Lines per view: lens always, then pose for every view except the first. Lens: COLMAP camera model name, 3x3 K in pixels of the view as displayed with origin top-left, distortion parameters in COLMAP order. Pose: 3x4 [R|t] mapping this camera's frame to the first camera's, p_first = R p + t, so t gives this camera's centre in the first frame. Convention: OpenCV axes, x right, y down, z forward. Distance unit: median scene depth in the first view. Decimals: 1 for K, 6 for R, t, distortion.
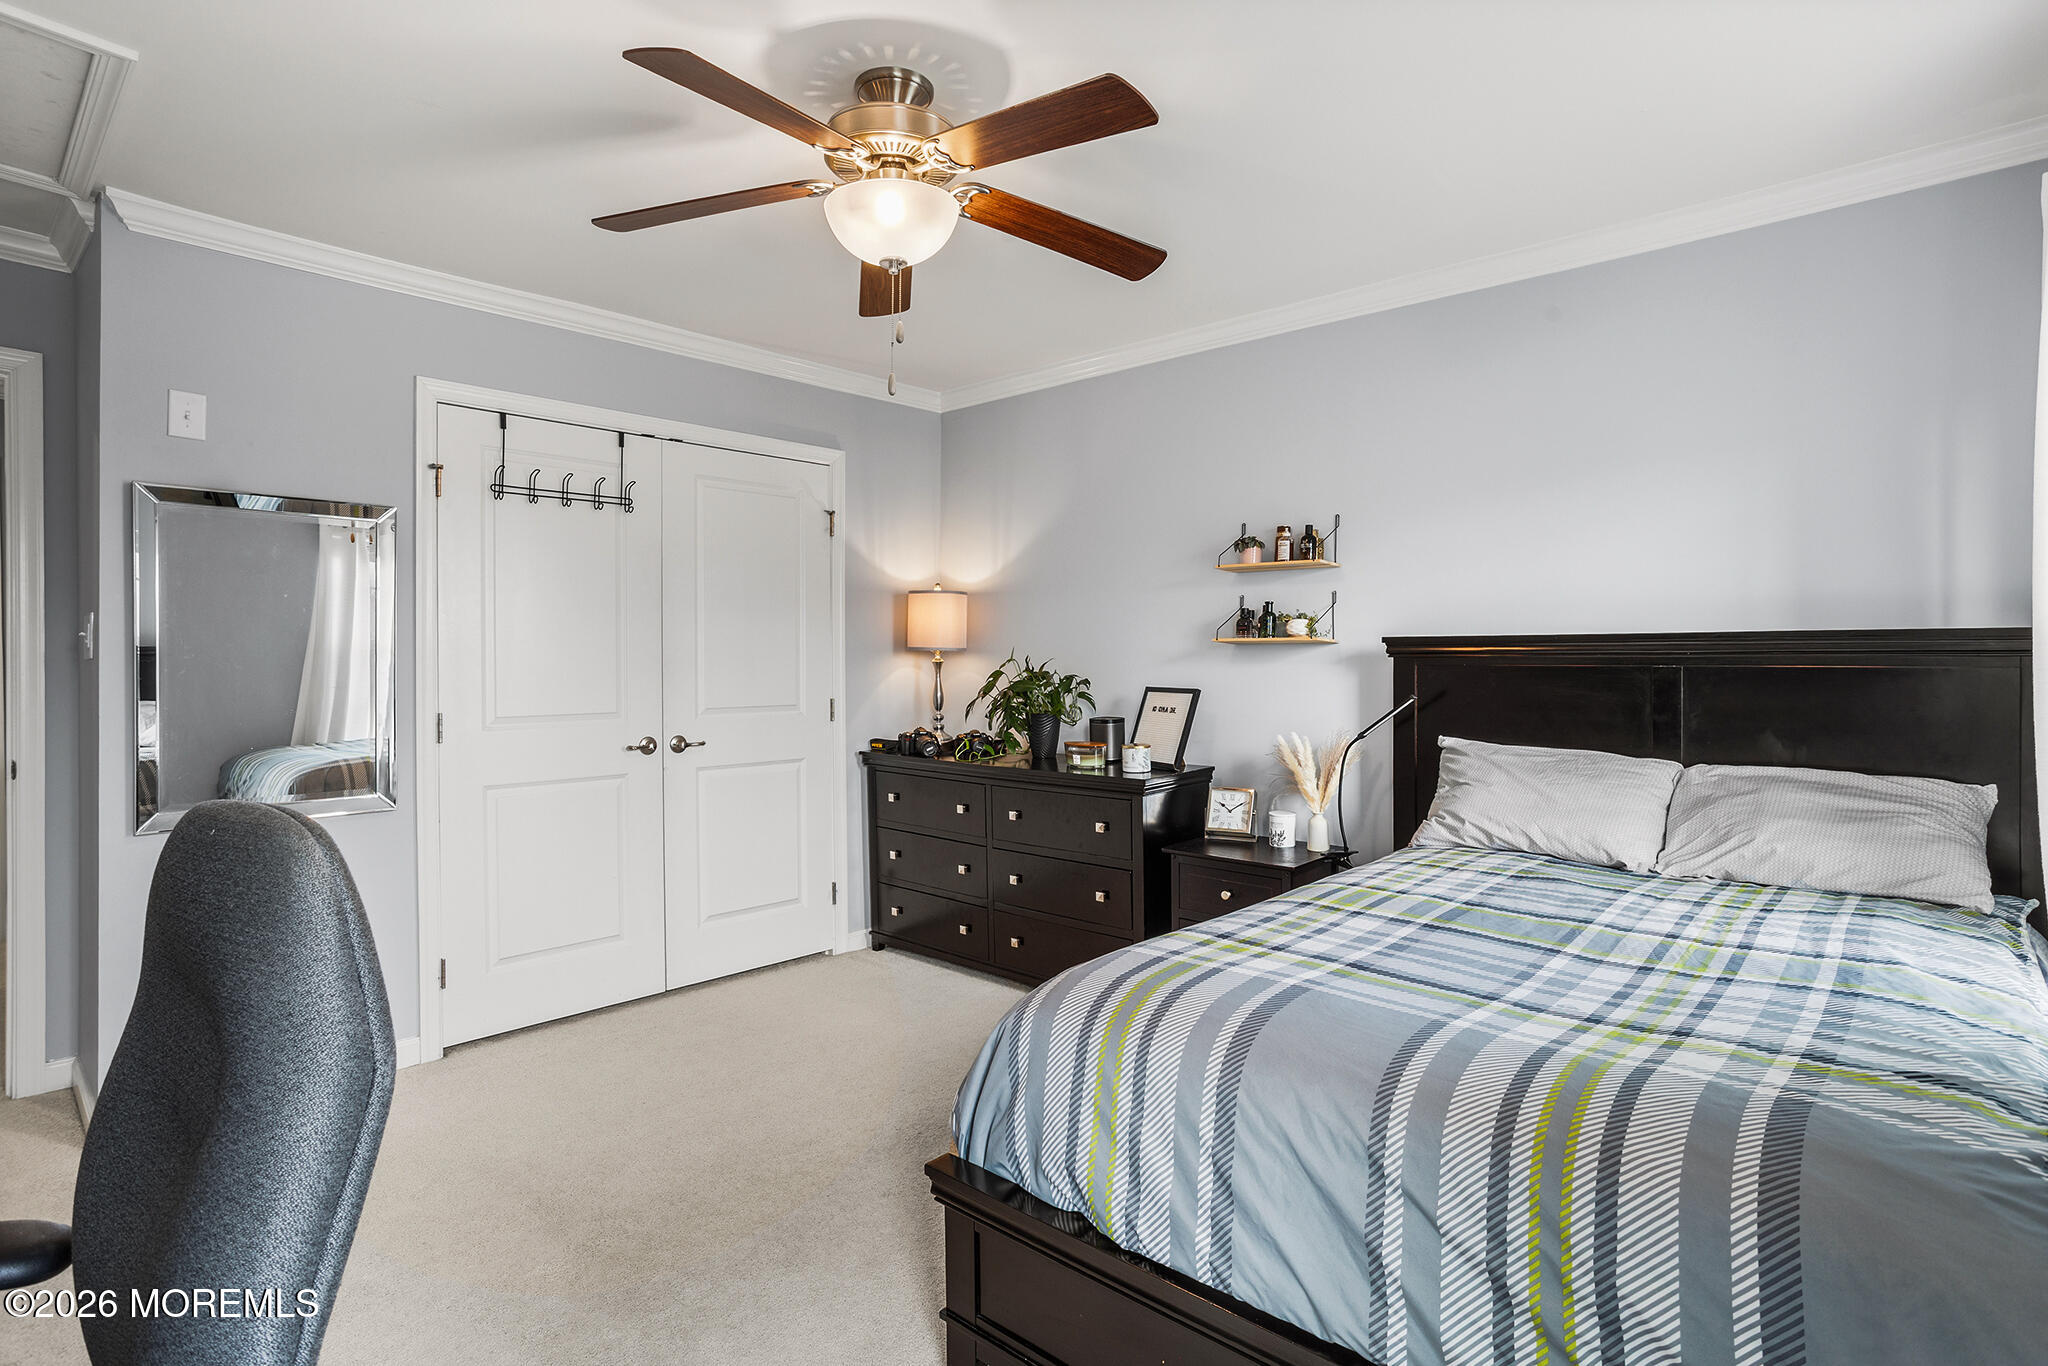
lens RADIAL K [[1008.4, 0, 990.1], [0, 1008.4, 660.0], [0, 0, 1]] dist [0.001388, 0.000051]
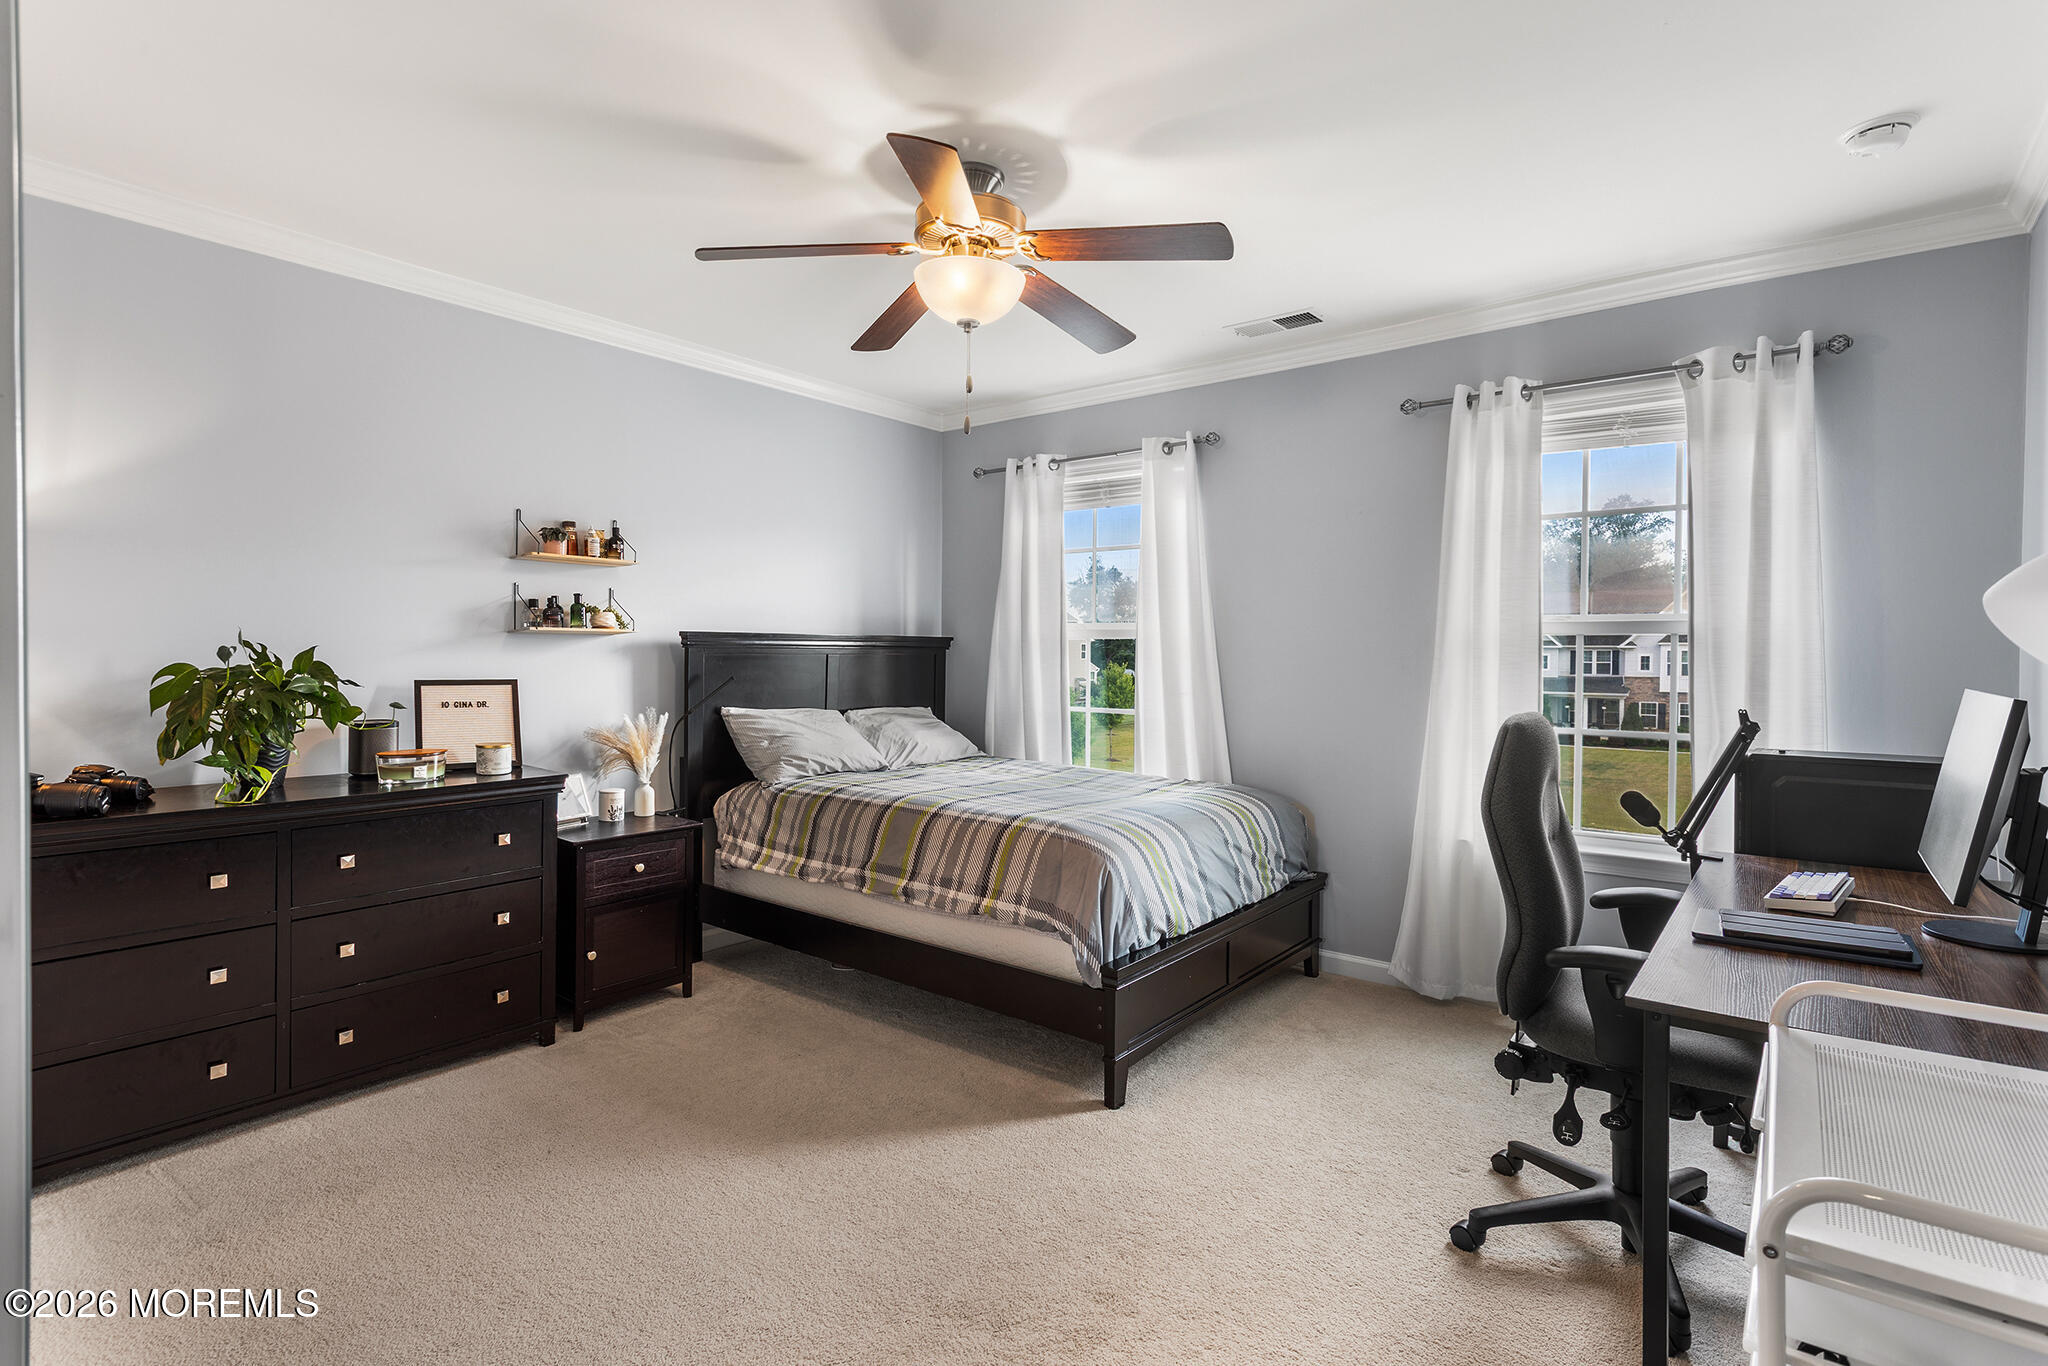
lens RADIAL K [[984.2, 0, 1011.9], [0, 984.2, 667.0], [0, 0, 1]] dist [-0.000196, -0.000121]
pose [[-0.073202, -0.013443, 0.997227, -0.746853], [-0.007369, 0.999889, 0.012938, 0.001640], [-0.997290, -0.006401, -0.073293, 0.605004]]
